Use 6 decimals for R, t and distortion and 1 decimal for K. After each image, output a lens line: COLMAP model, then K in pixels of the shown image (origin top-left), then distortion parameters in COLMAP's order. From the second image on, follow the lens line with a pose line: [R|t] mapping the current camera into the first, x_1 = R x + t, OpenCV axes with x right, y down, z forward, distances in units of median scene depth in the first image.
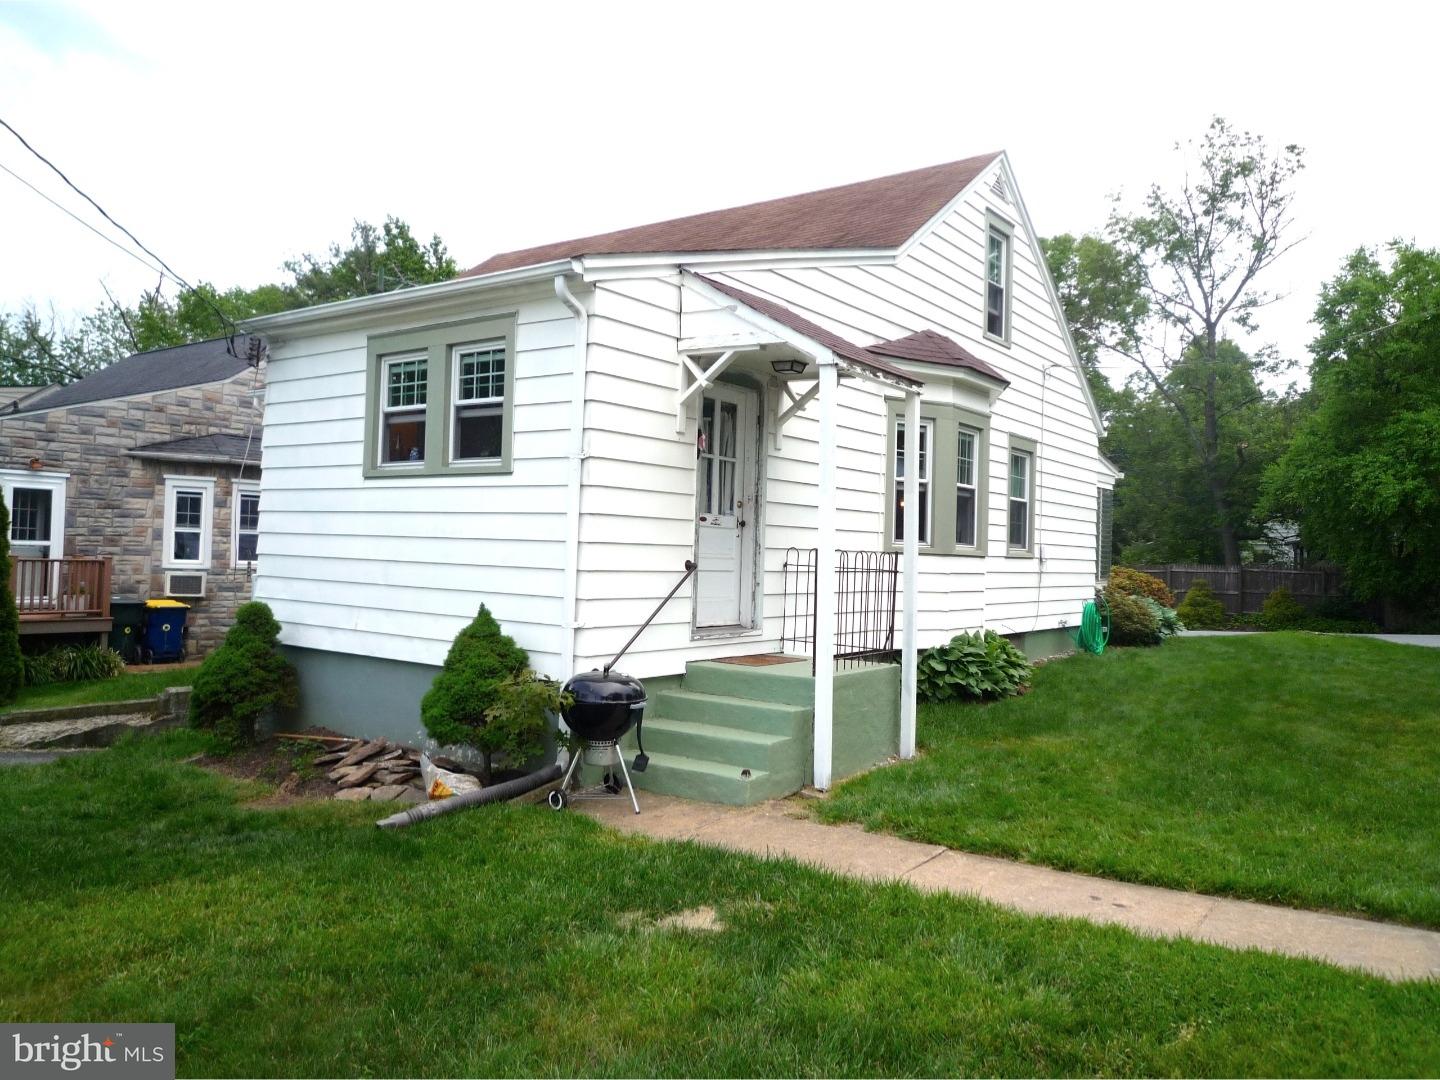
lens RADIAL K [[1088.3, 0, 720.0], [0, 1088.3, 540.0], [0, 0, 1]] dist [-0.052301, 0.000189]
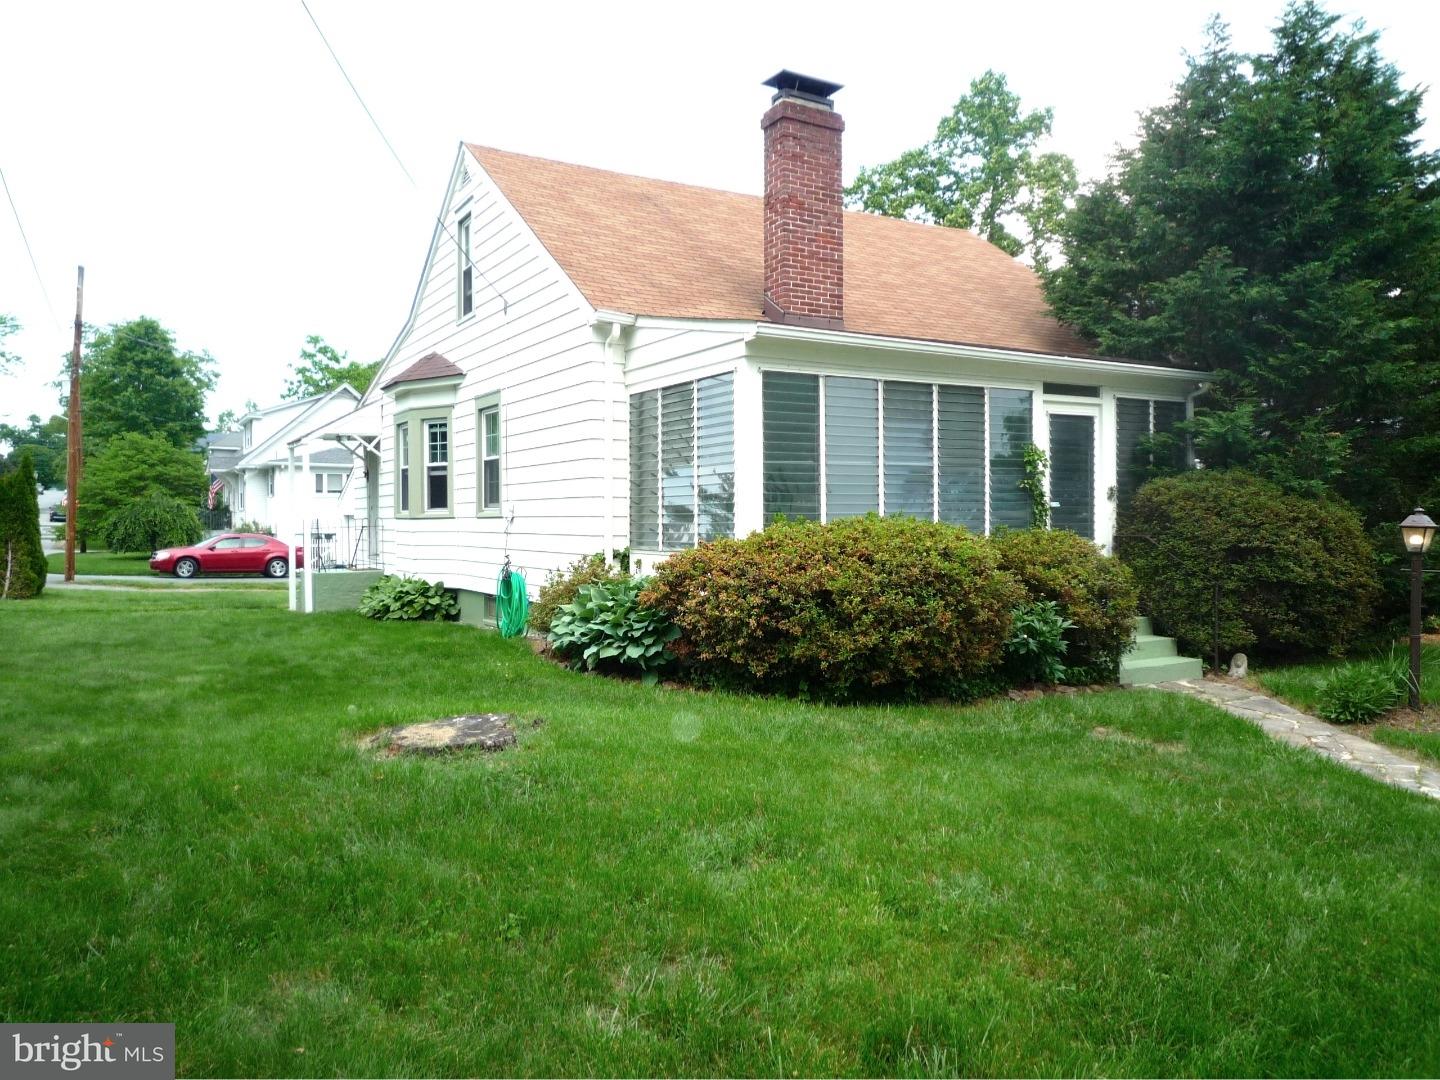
lens RADIAL K [[1088.3, 0, 720.0], [0, 1088.3, 540.0], [0, 0, 1]] dist [-0.052301, 0.000189]
pose [[-0.405971, -0.011077, -0.913819, 0.971332], [-0.005832, 0.999938, -0.009530, 0.040169], [0.913867, 0.001460, -0.406010, 1.415587]]
